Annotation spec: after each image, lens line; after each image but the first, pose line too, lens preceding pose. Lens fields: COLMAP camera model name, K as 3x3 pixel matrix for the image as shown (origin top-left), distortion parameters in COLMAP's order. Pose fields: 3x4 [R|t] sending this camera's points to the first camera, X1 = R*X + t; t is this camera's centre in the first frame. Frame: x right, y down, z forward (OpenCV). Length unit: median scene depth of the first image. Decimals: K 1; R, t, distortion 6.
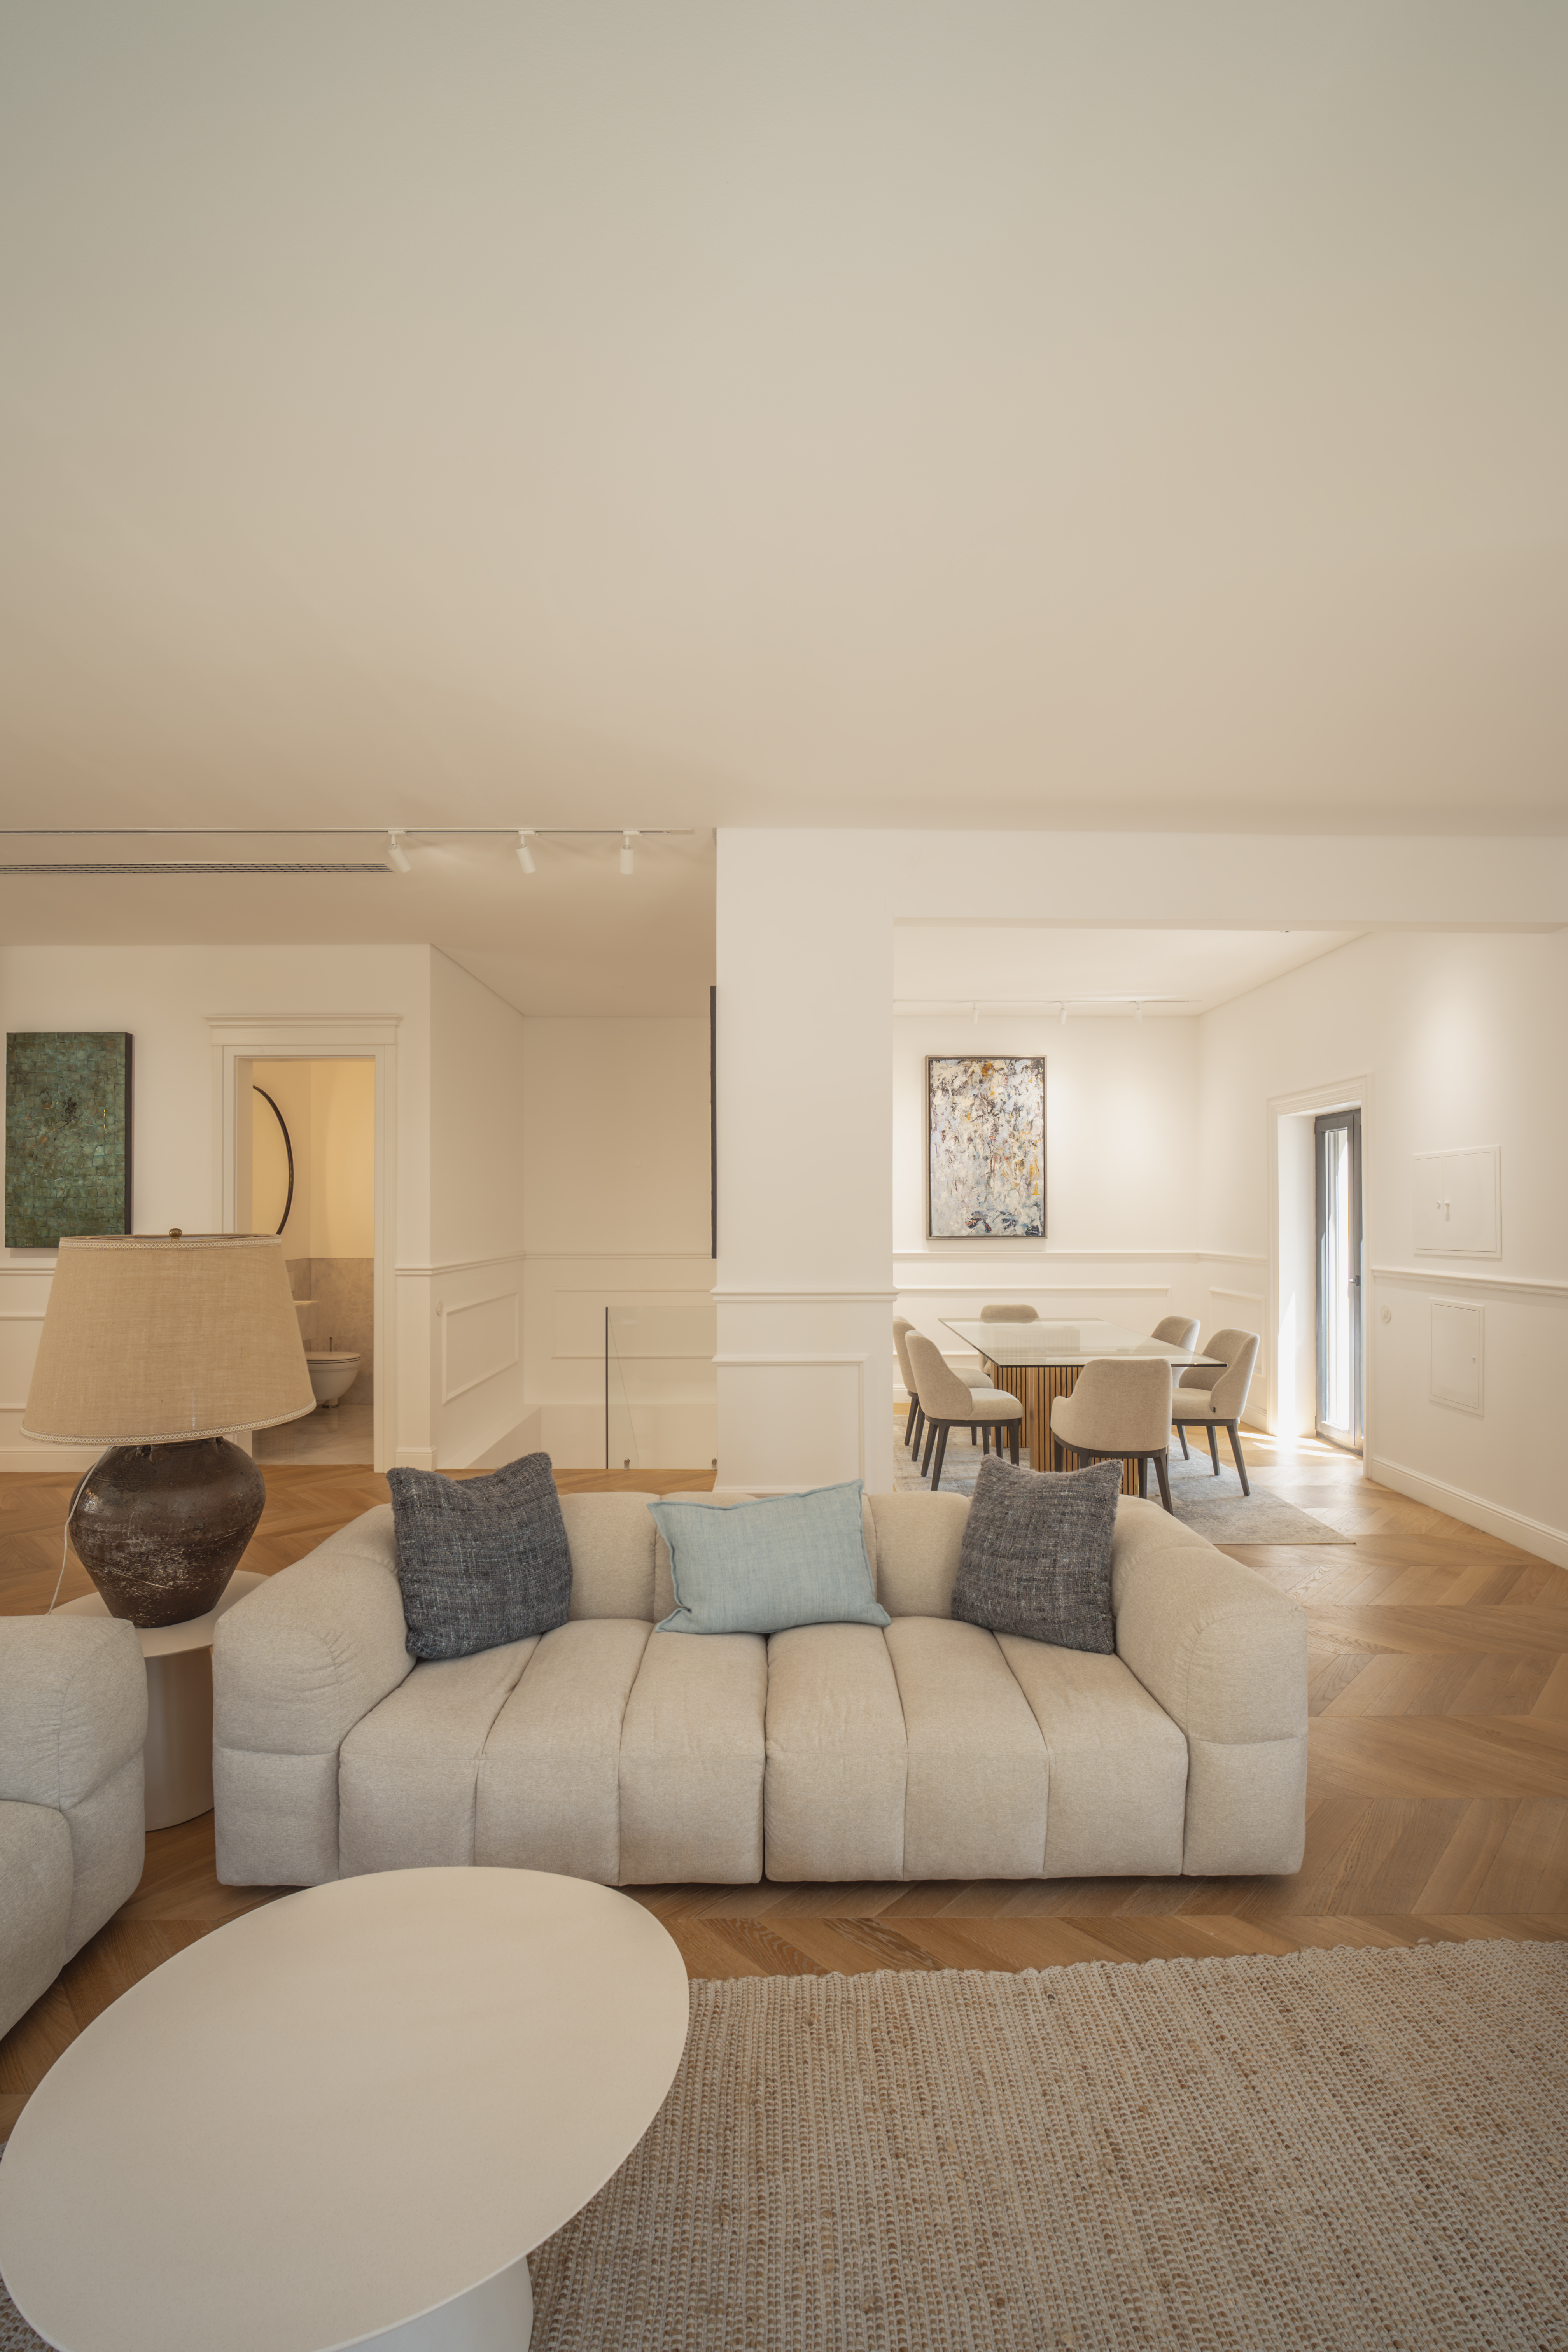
lens RADIAL K [[1031.1, 0, 786.1], [0, 1031.1, 1202.7], [0, 0, 1]] dist [-0.015460, 0.005803]
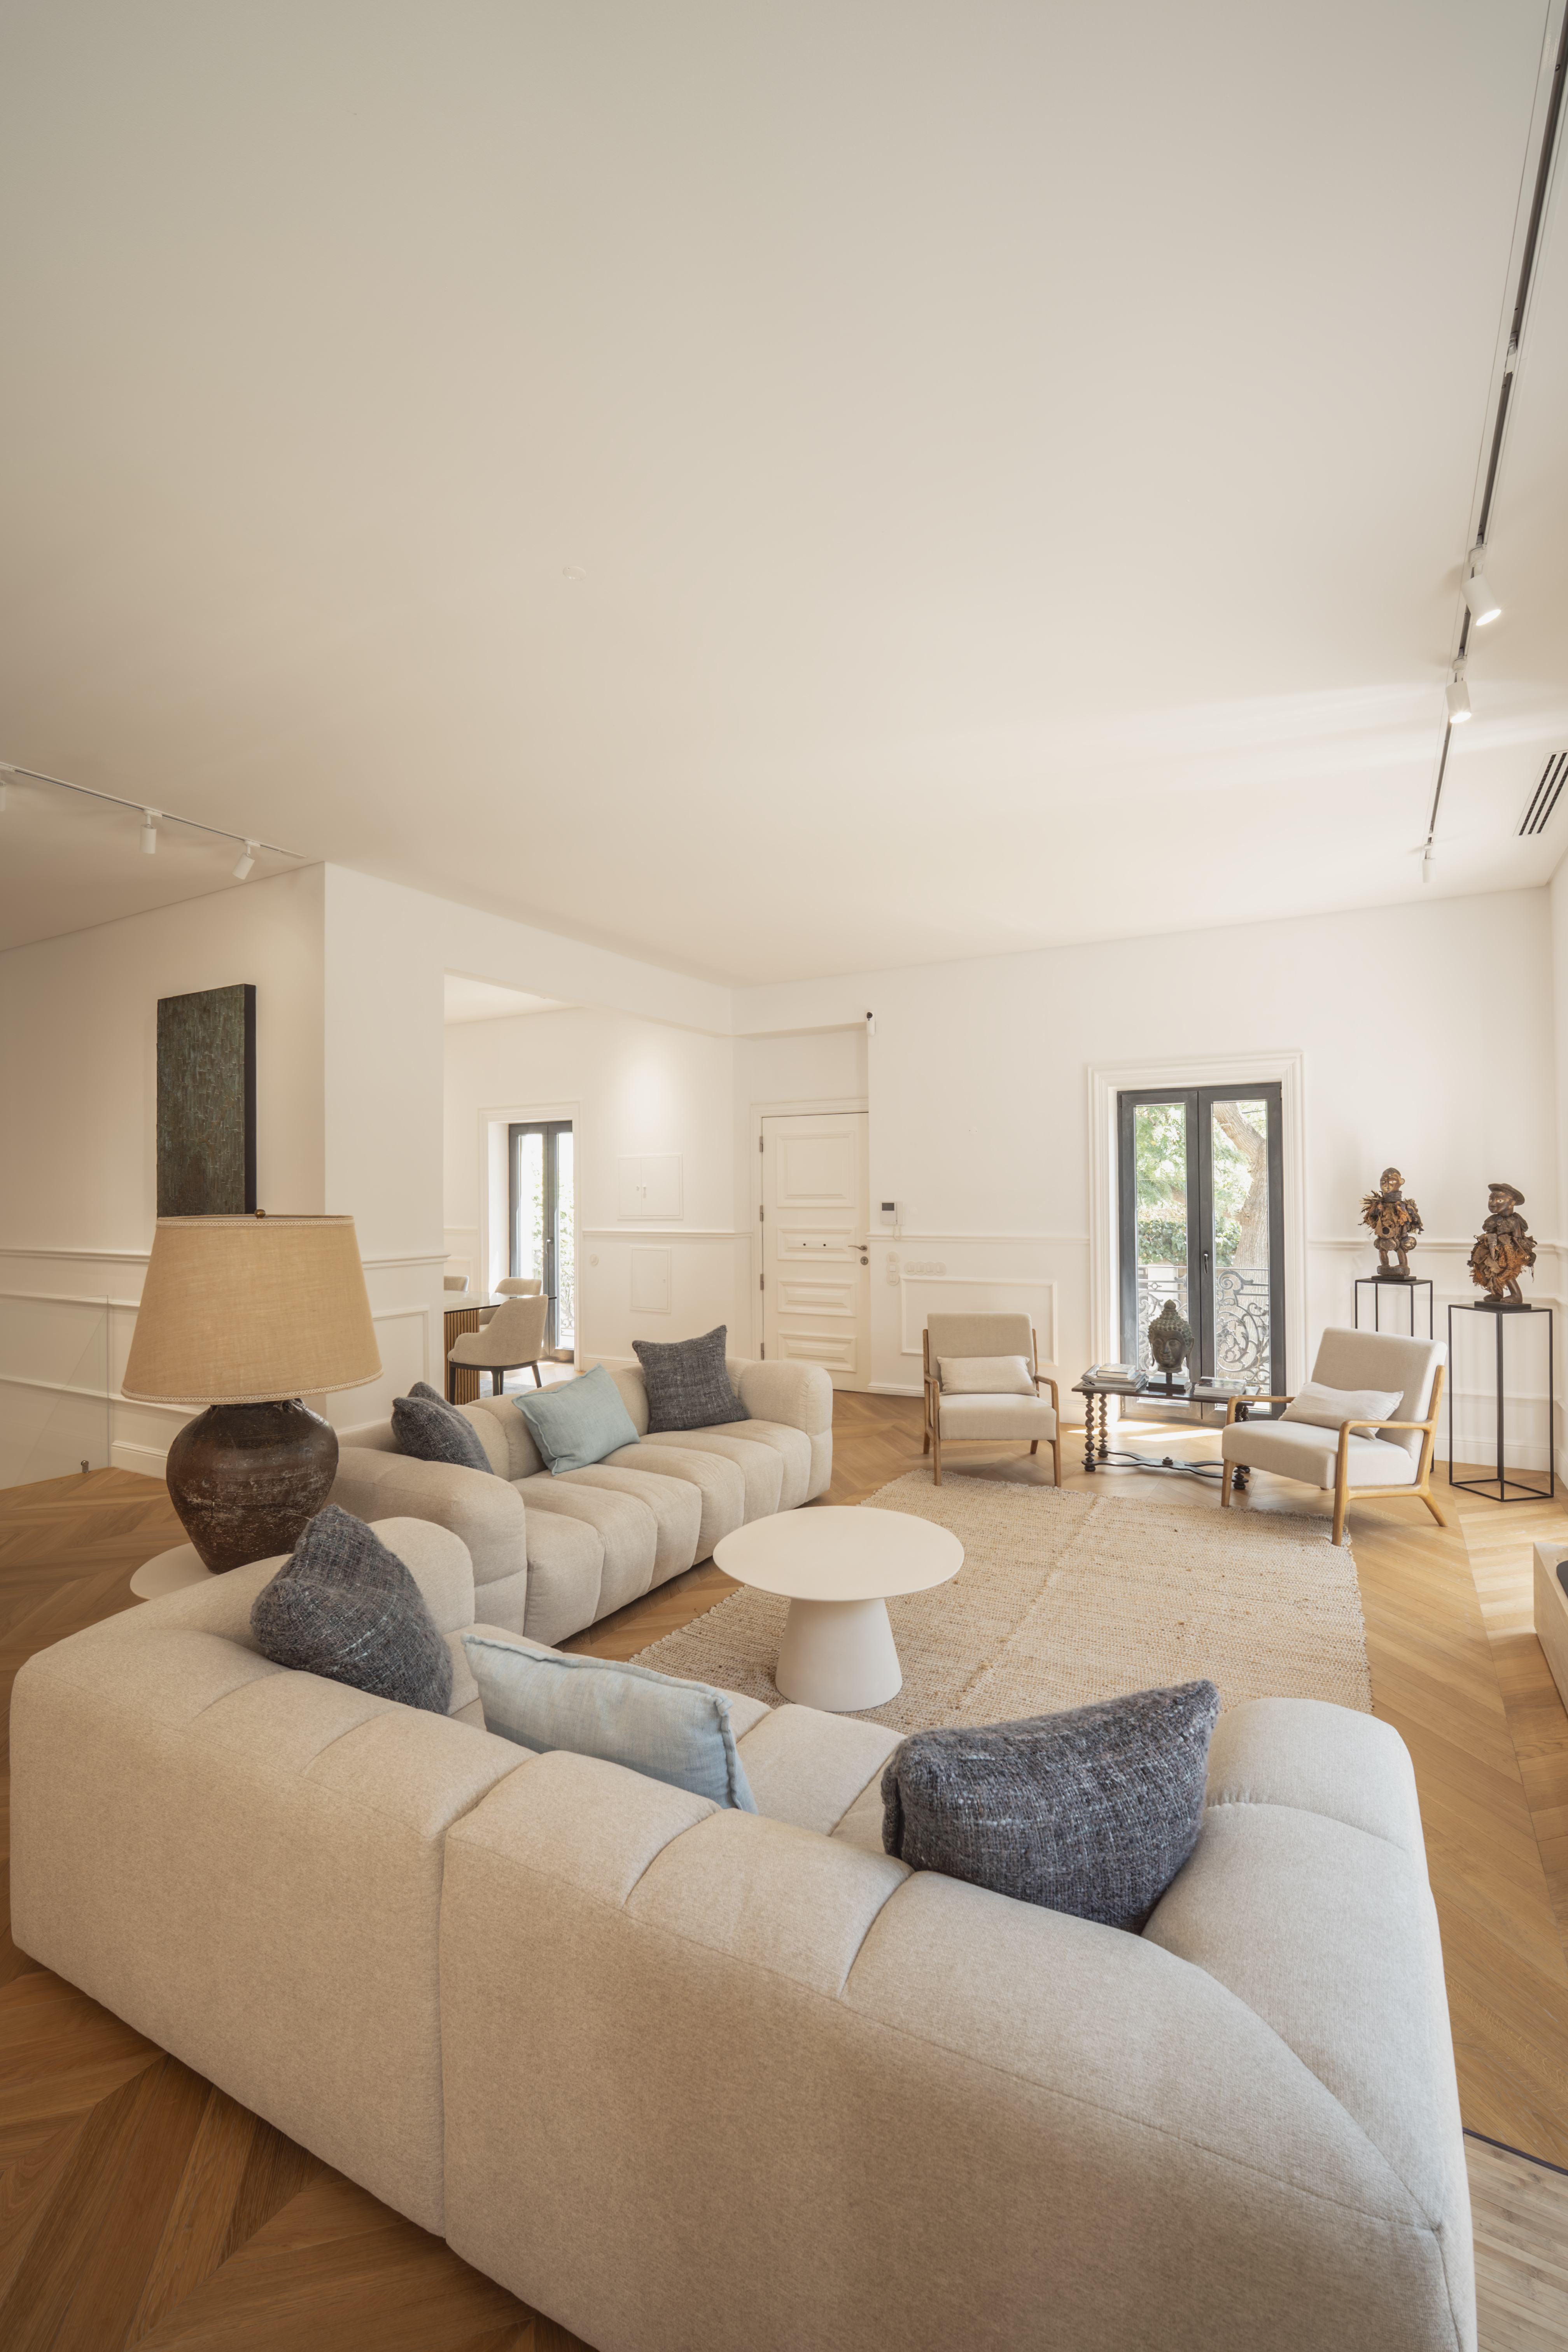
lens RADIAL K [[1026.3, 0, 783.9], [0, 1026.3, 1181.5], [0, 0, 1]] dist [-0.016361, 0.006327]
pose [[0.506523, 0.004762, 0.862213, -0.407921], [0.000224, 0.999984, -0.005654, 0.000619], [-0.862227, 0.003057, 0.506514, -0.011835]]
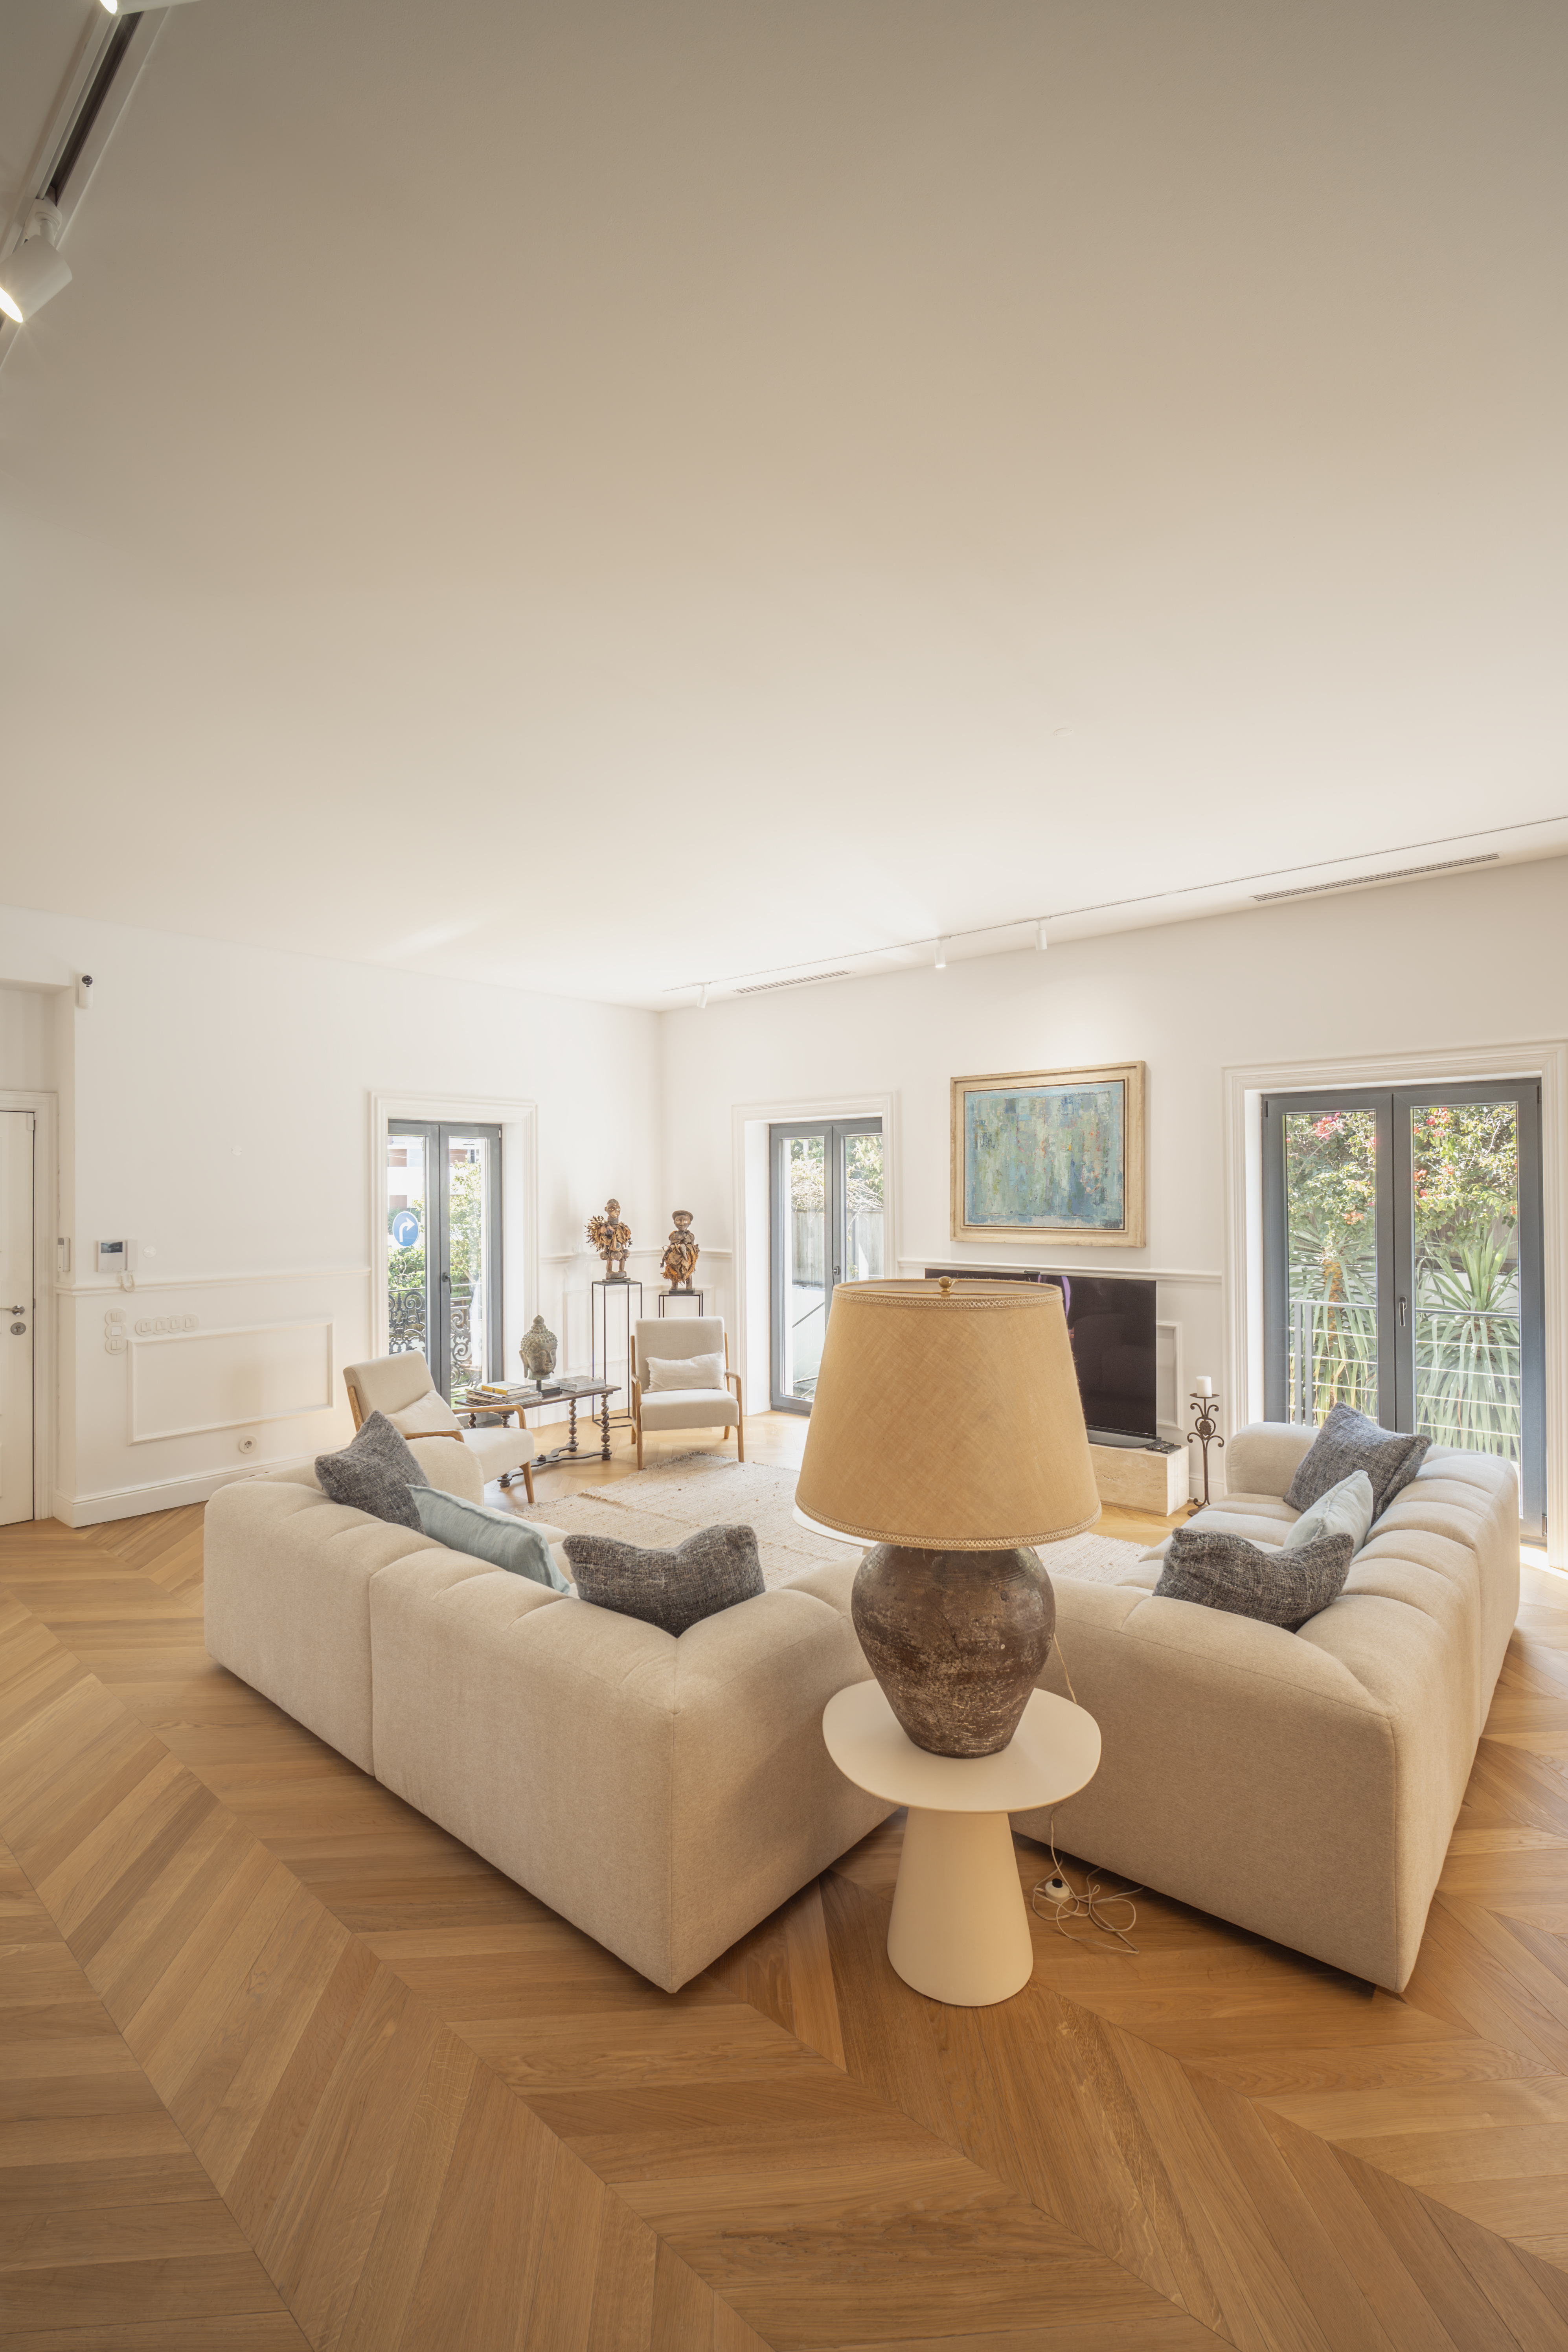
lens RADIAL K [[1025.5, 0, 786.8], [0, 1025.5, 1176.6], [0, 0, 1]] dist [-0.008502, 0.000279]
pose [[-0.752507, 0.014763, 0.658418, -0.343887], [0.002250, 0.999801, -0.019846, -0.013461], [-0.658580, -0.013452, -0.752390, 0.563076]]
